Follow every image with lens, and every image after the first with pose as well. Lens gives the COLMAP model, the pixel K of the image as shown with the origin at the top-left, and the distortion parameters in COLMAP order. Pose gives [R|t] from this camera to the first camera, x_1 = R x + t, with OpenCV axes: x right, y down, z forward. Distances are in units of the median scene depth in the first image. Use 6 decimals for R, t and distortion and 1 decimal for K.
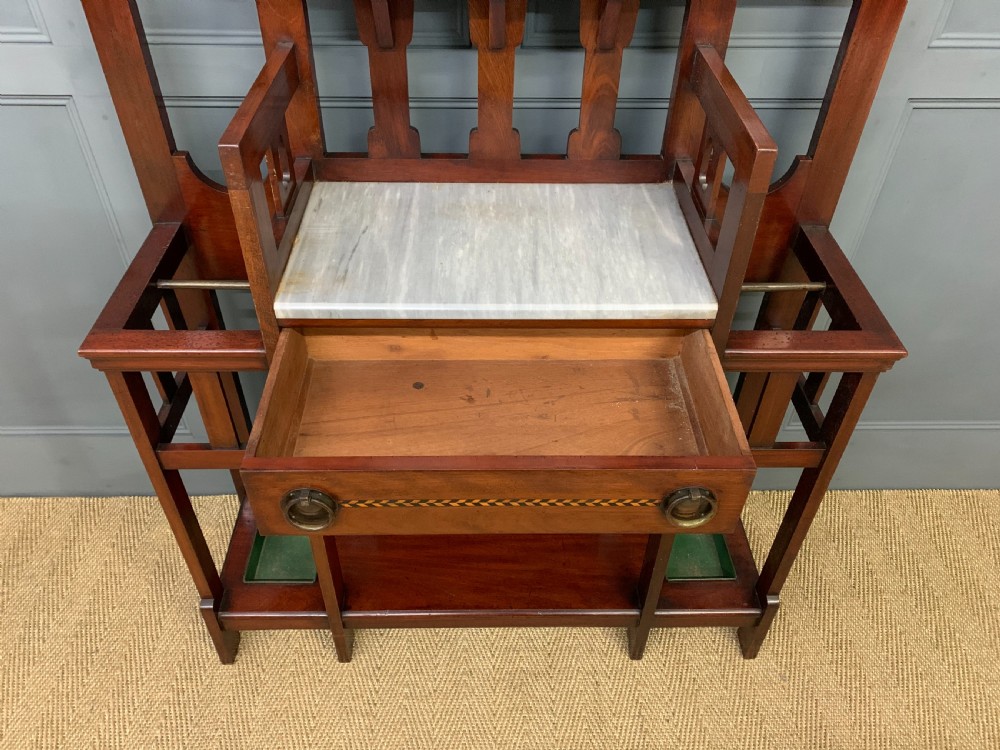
lens RADIAL K [[763.6, 0, 492.7], [0, 763.6, 368.4], [0, 0, 1]] dist [0.019335, -0.002451]
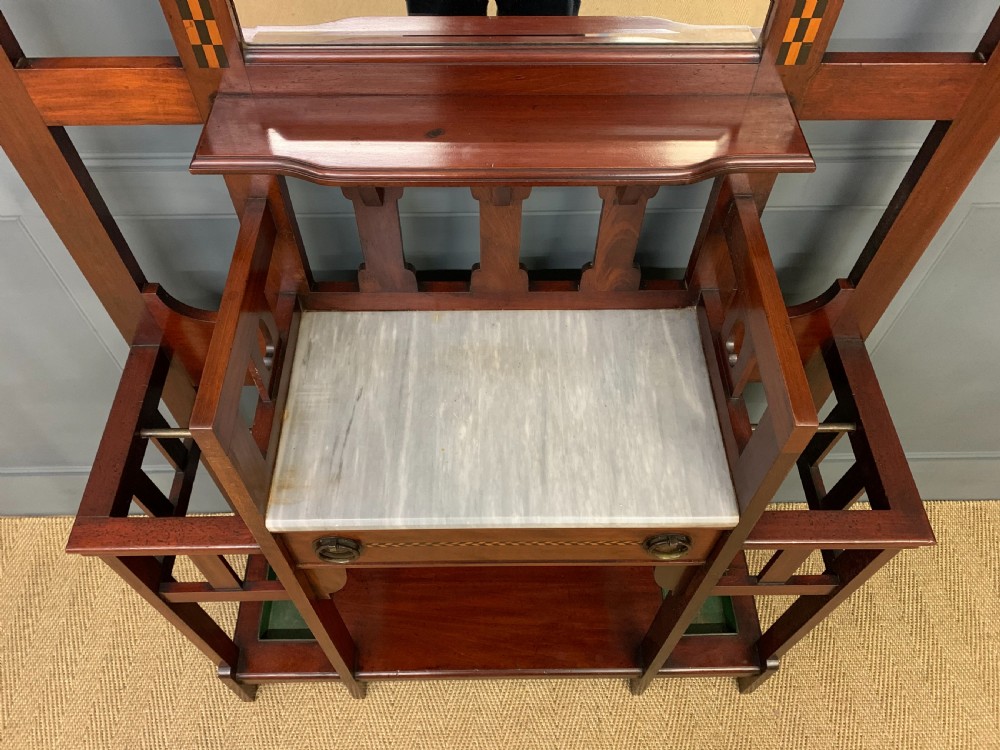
lens RADIAL K [[763.6, 0, 492.4], [0, 763.6, 365.5], [0, 0, 1]] dist [0.019335, -0.002451]
pose [[0.999941, -0.005042, -0.009629, 0.001841], [0.007117, 0.973274, 0.229538, -0.324562], [0.008214, -0.229593, 0.973252, 0.086750]]
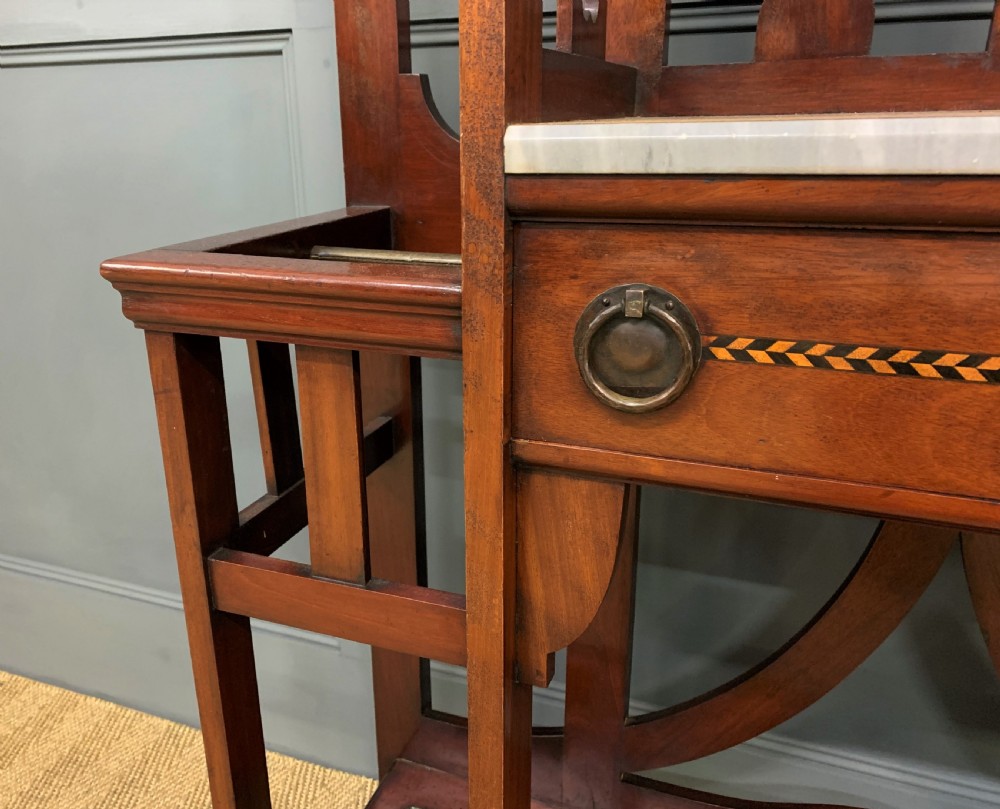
lens RADIAL K [[828.8, 0, 447.8], [0, 828.8, 405.3], [0, 0, 1]] dist [0.034383, -0.023897]
pose [[0.915696, 0.099370, -0.389392, -0.091198], [-0.238577, 0.914142, -0.327758, 0.125903], [0.323391, 0.393027, 0.860784, 0.459977]]
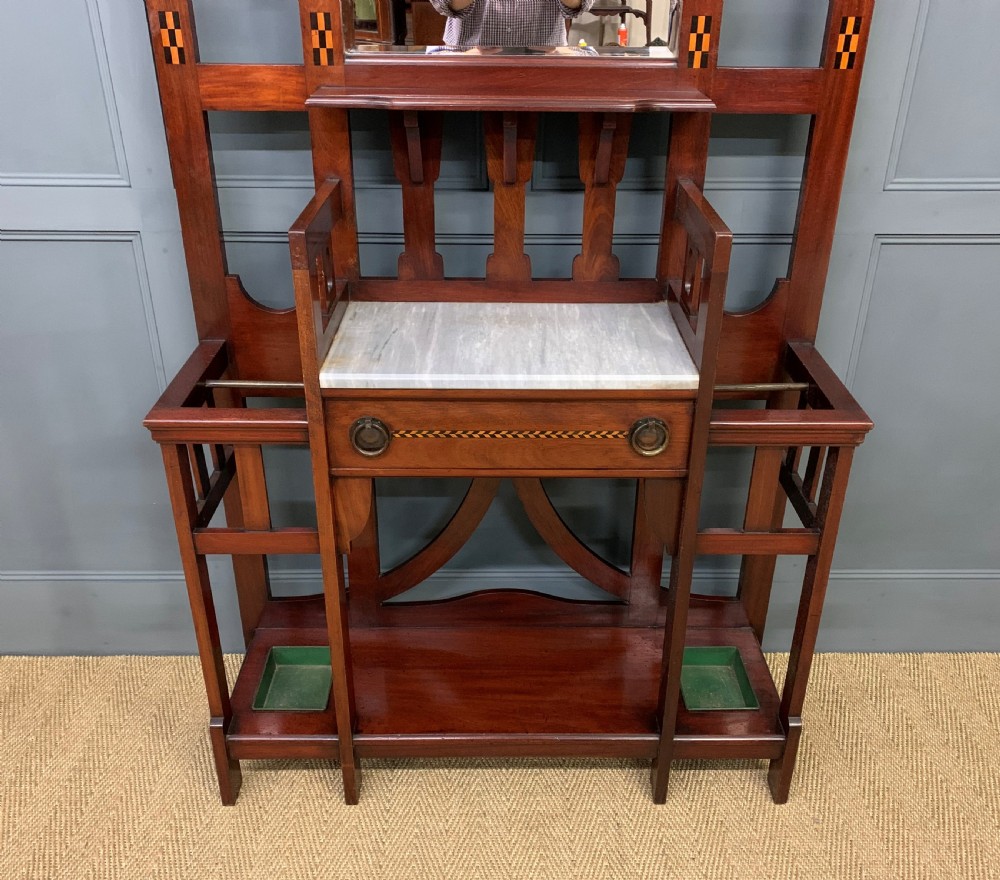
lens RADIAL K [[949.9, 0, 504.7], [0, 949.9, 459.7], [0, 0, 1]] dist [0.026879, 0.000000]
pose [[0.999970, -0.000903, -0.007720, 0.005892], [-0.000821, 0.975403, -0.220427, 0.244036], [0.007729, 0.220427, 0.975373, -0.260158]]
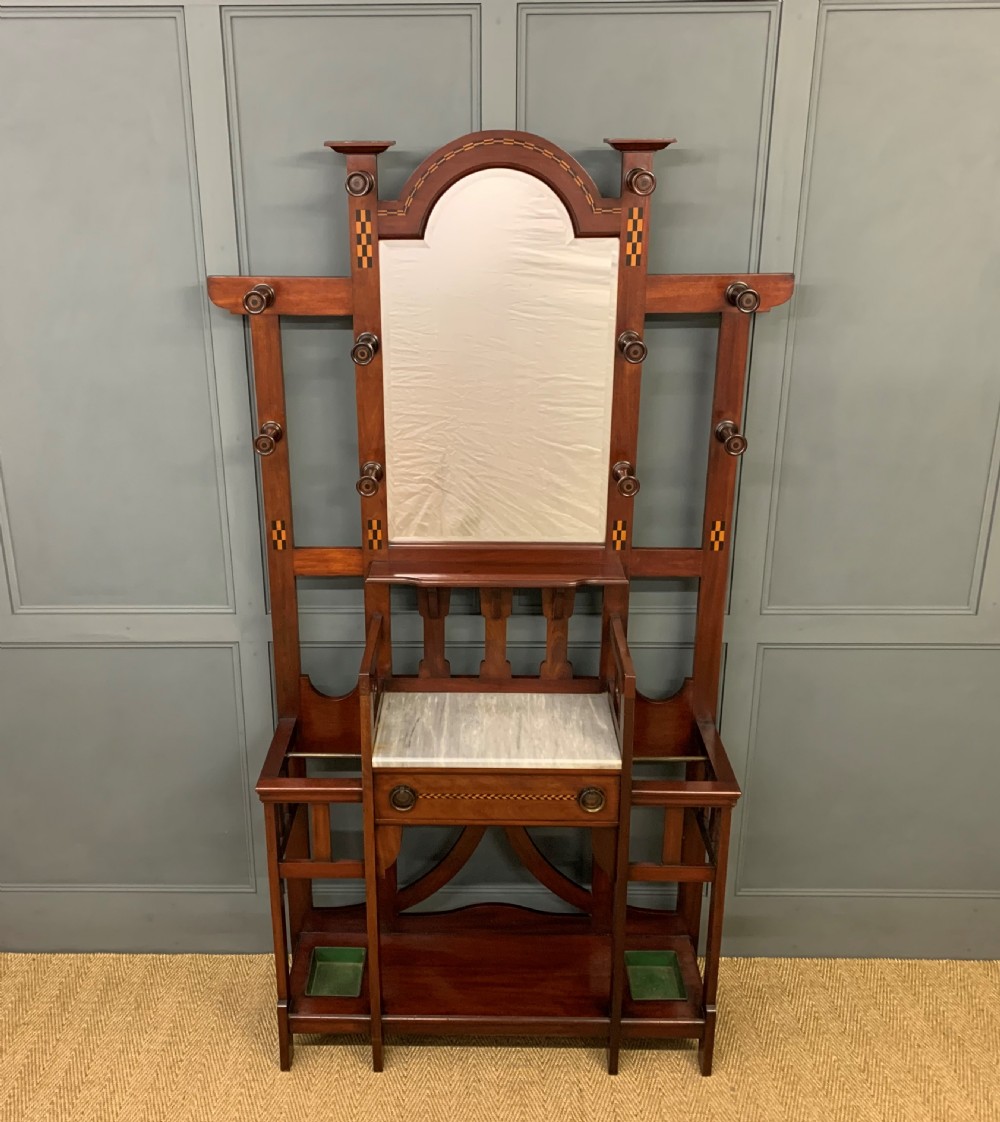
lens RADIAL K [[1145.2, 0, 453.2], [0, 1145.2, 544.0], [0, 0, 1]] dist [0.019346, 0.000000]
pose [[0.999075, -0.005076, -0.042694, 0.014423], [-0.011106, 0.928838, -0.370319, 0.297010], [0.041535, 0.370451, 0.927923, -1.122708]]
